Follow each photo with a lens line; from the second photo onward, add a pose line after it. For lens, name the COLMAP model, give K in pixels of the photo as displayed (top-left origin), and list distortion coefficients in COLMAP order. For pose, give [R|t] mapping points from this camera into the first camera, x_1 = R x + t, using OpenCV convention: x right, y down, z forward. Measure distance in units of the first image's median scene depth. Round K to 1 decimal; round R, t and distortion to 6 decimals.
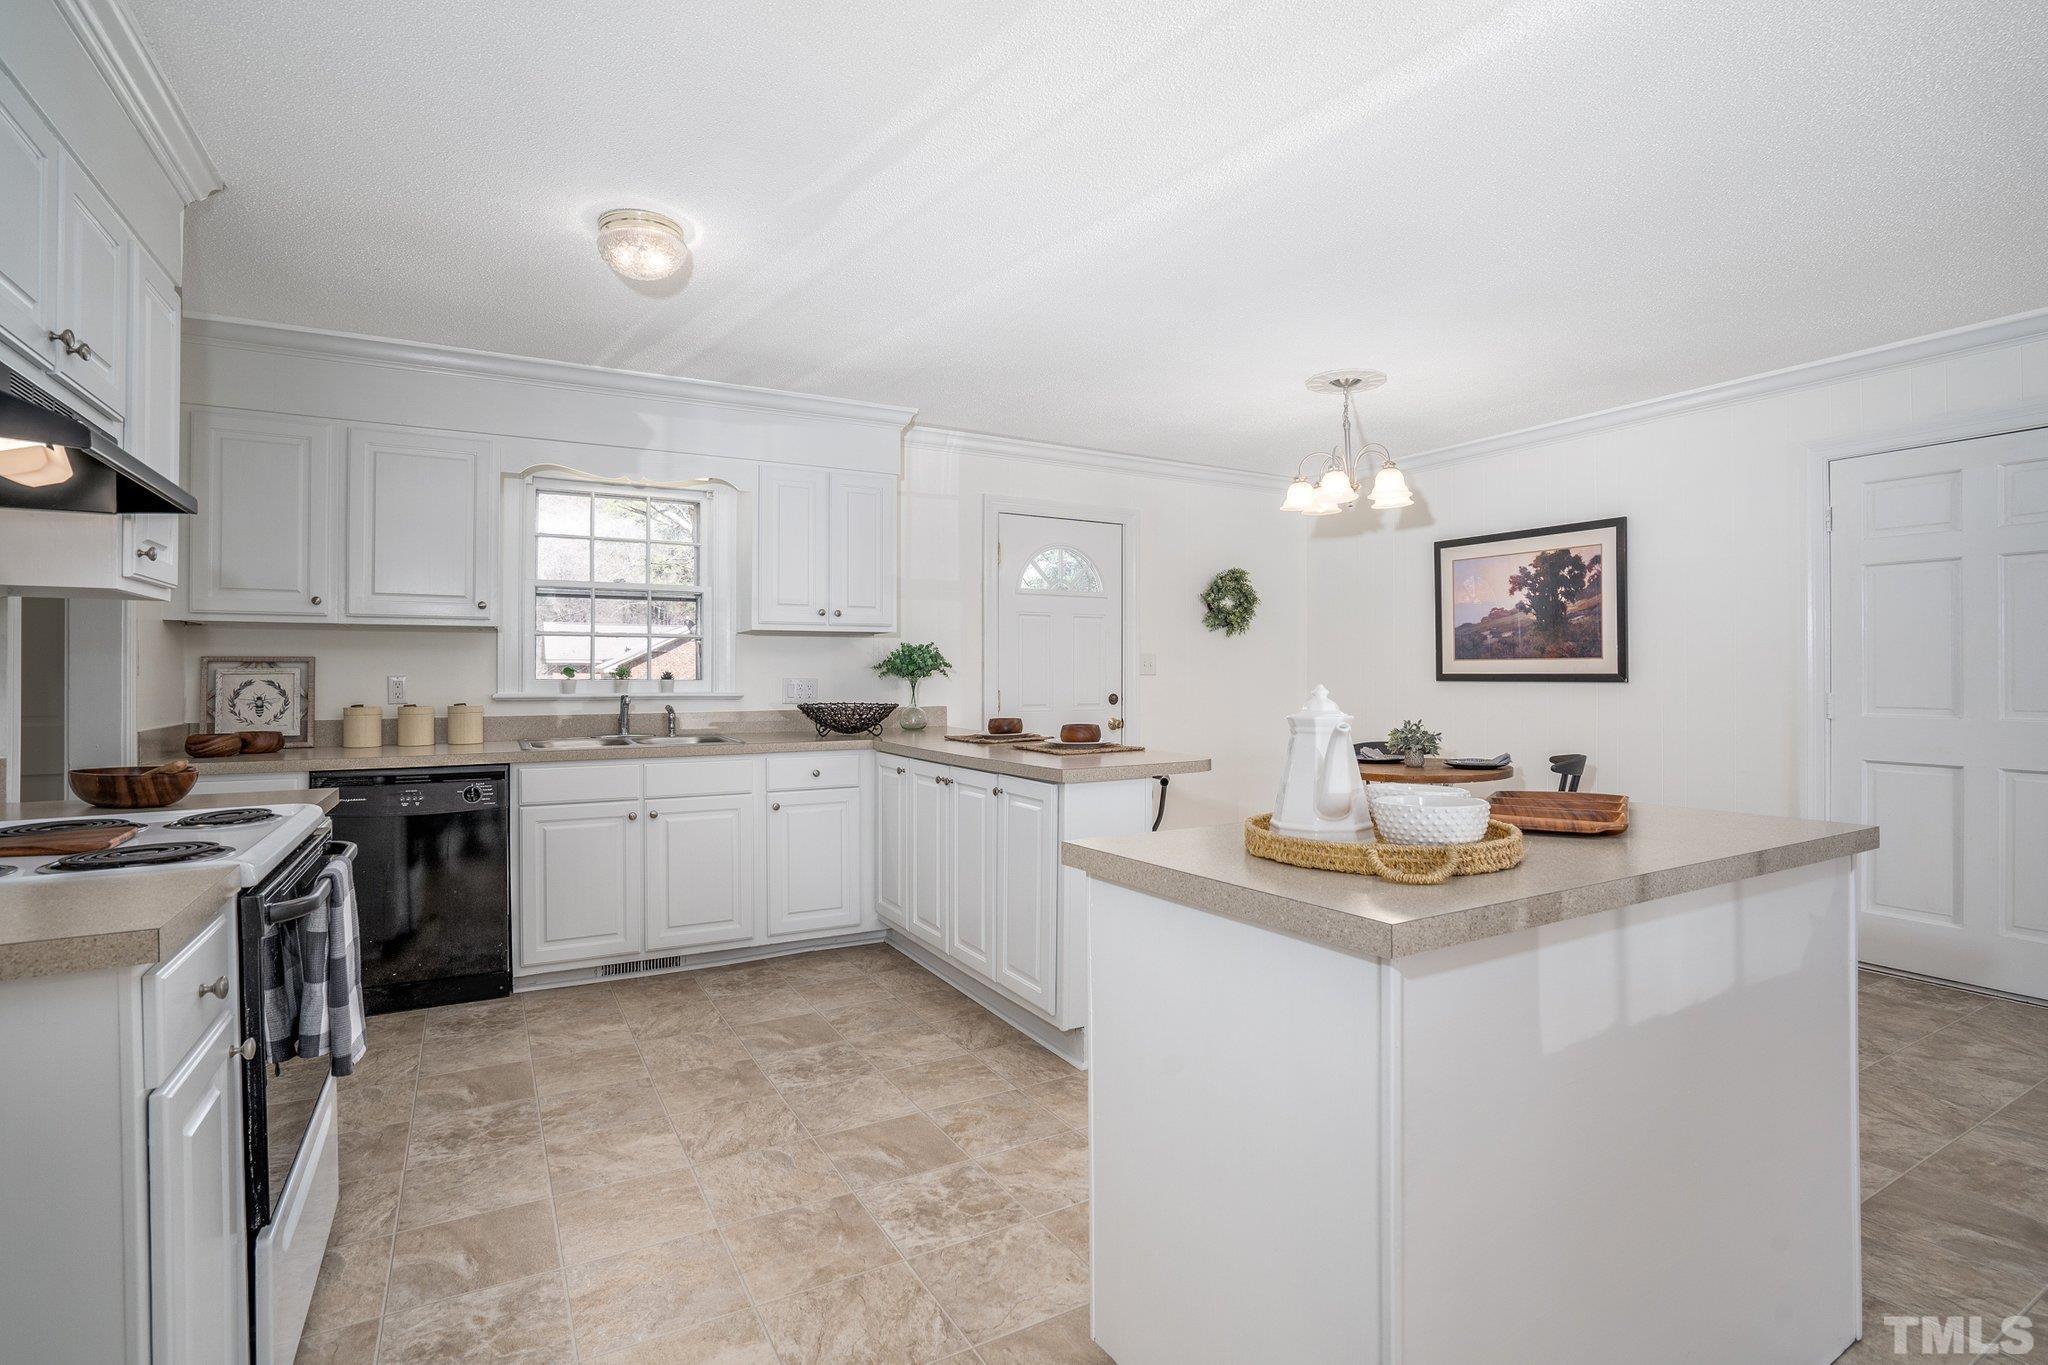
lens RADIAL K [[957.0, 0, 1024.0], [0, 957.0, 682.5], [0, 0, 1]] dist [-0.052724, 0.000315]
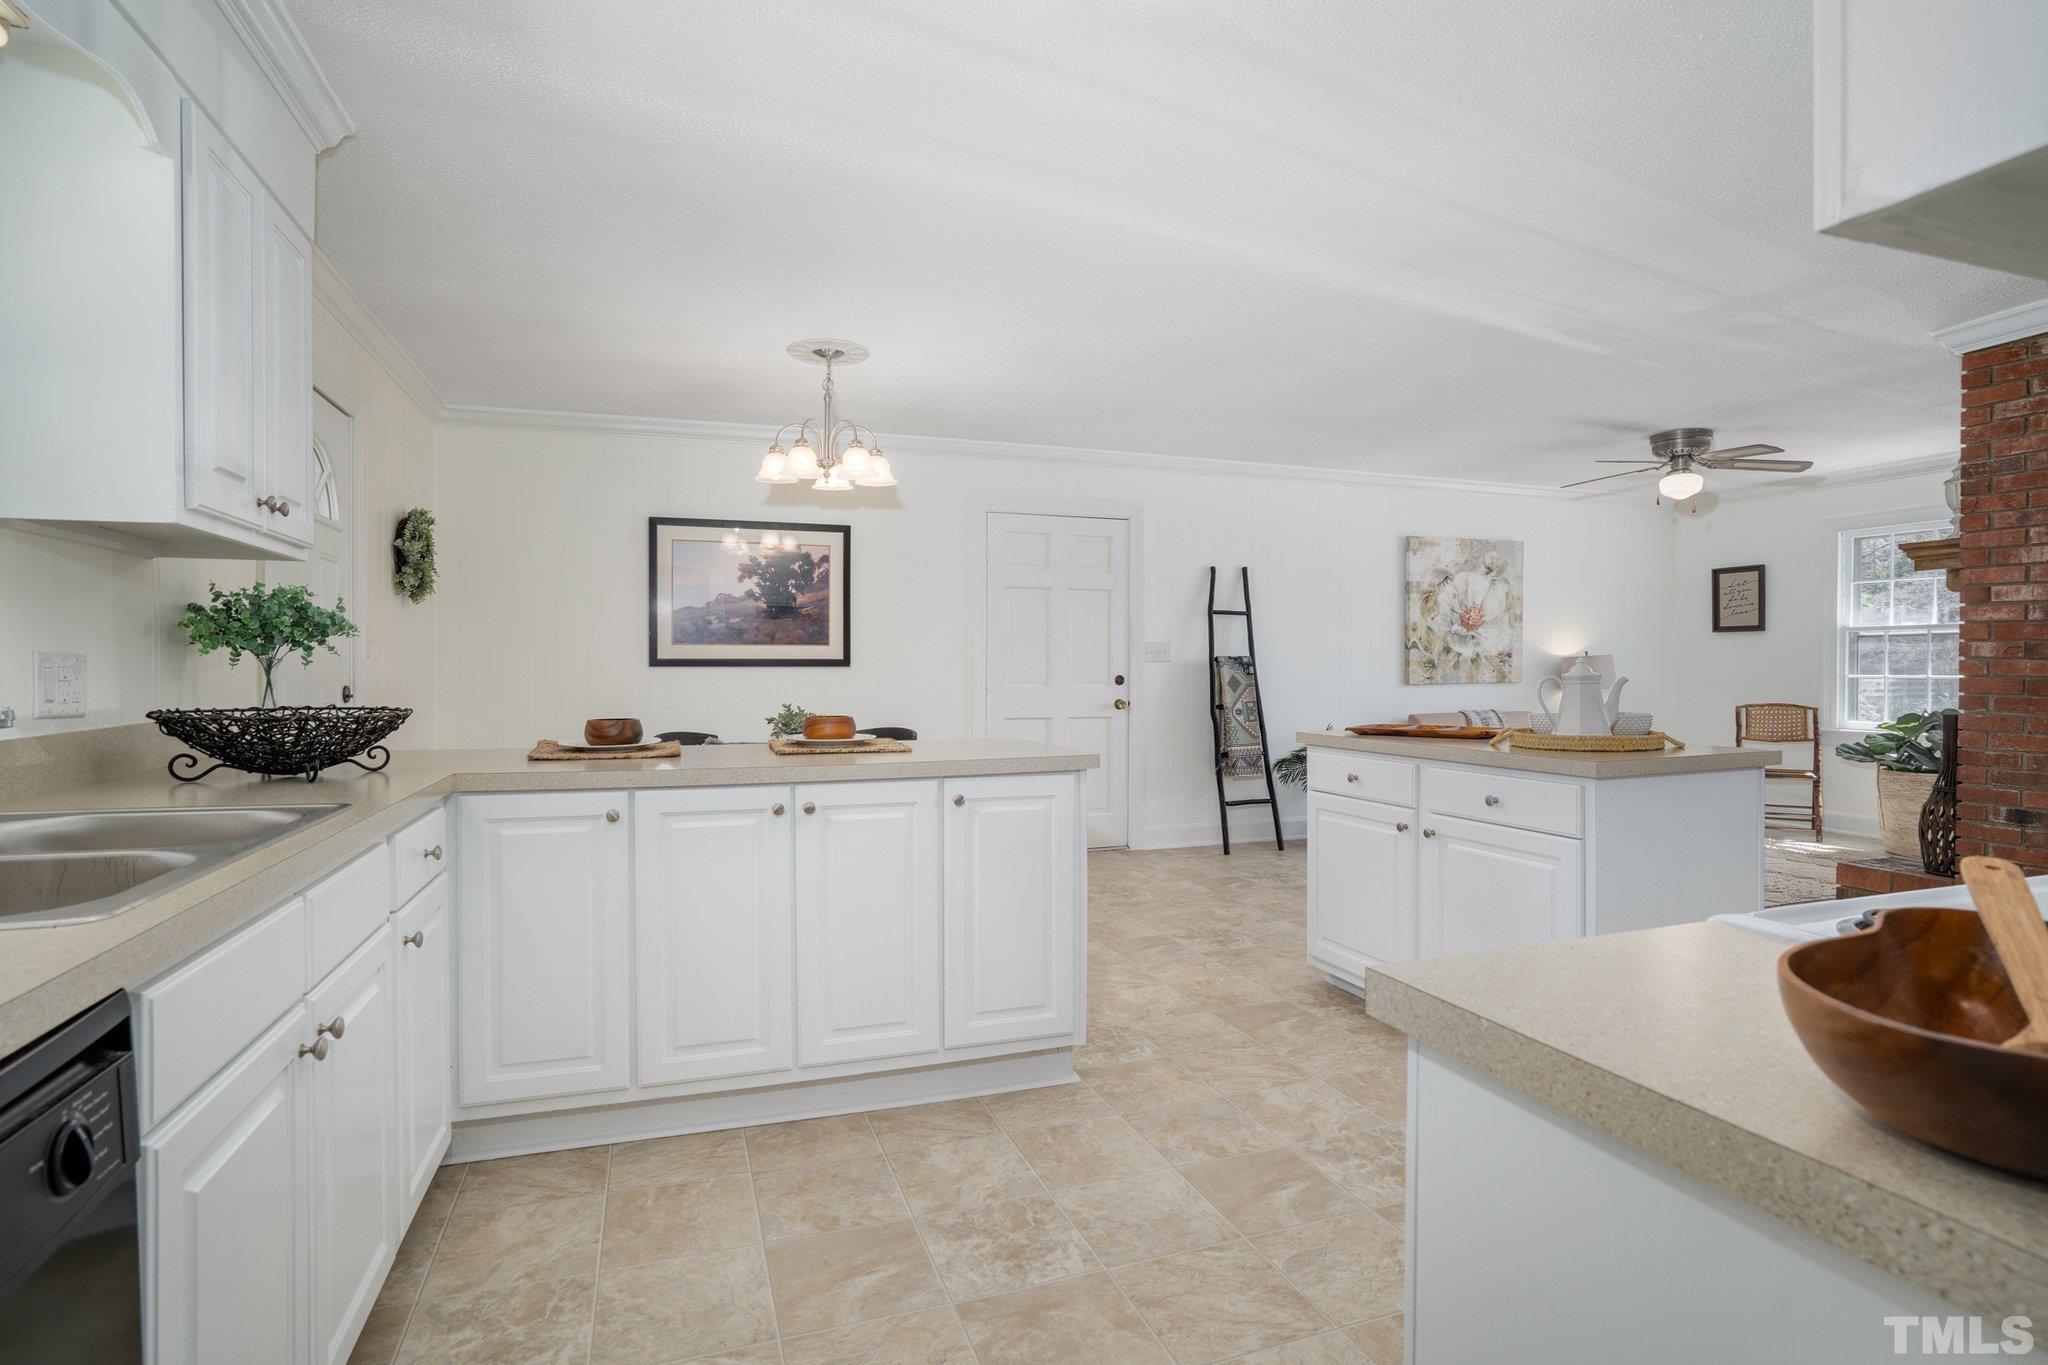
lens RADIAL K [[1021.0, 0, 1019.7], [0, 1021.0, 681.3], [0, 0, 1]] dist [-0.033344, 0.000837]
pose [[0.184421, -0.010964, 0.982786, -0.545792], [0.008355, 0.999919, 0.009587, 0.007569], [-0.982812, 0.006443, 0.184498, 0.523206]]
